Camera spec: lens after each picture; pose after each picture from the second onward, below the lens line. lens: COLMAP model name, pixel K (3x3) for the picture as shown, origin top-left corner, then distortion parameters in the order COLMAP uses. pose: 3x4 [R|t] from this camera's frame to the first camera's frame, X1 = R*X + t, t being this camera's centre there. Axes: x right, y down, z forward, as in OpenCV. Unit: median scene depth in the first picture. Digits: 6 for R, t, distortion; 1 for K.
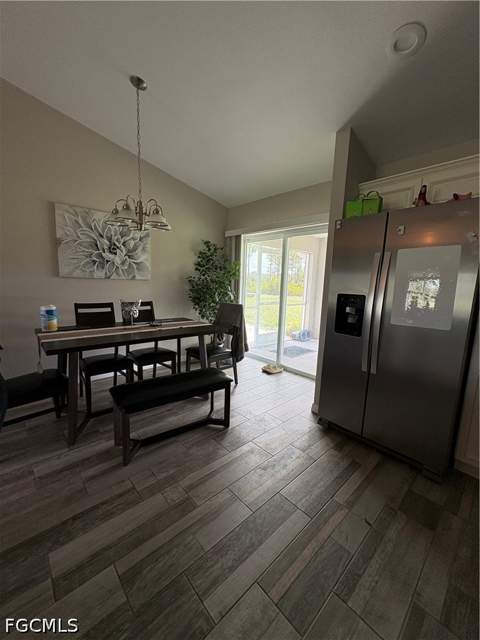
lens RADIAL K [[255.6, 0, 243.1], [0, 255.6, 318.6], [0, 0, 1]] dist [-0.002517, 0.000193]
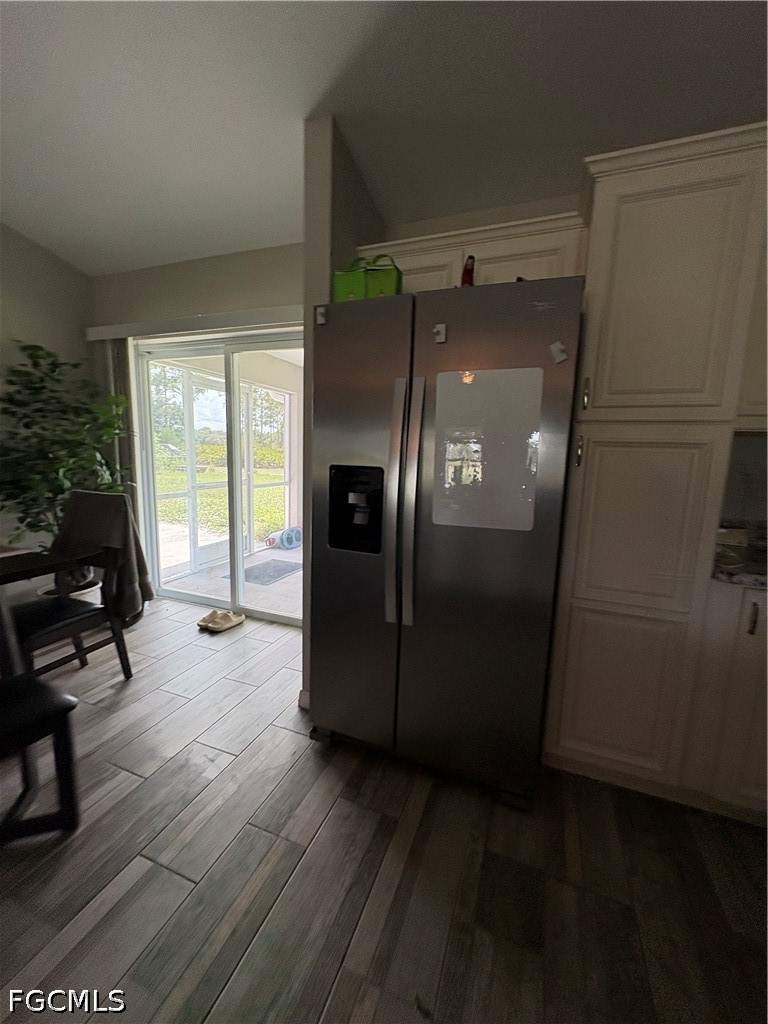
lens RADIAL K [[408.9, 0, 383.8], [0, 408.9, 510.9], [0, 0, 1]] dist [-0.002517, 0.000193]
pose [[0.901664, -0.071244, 0.426528, 0.109323], [0.064169, 0.997459, 0.030958, -0.025023], [-0.427649, -0.000544, 0.903945, 0.227344]]
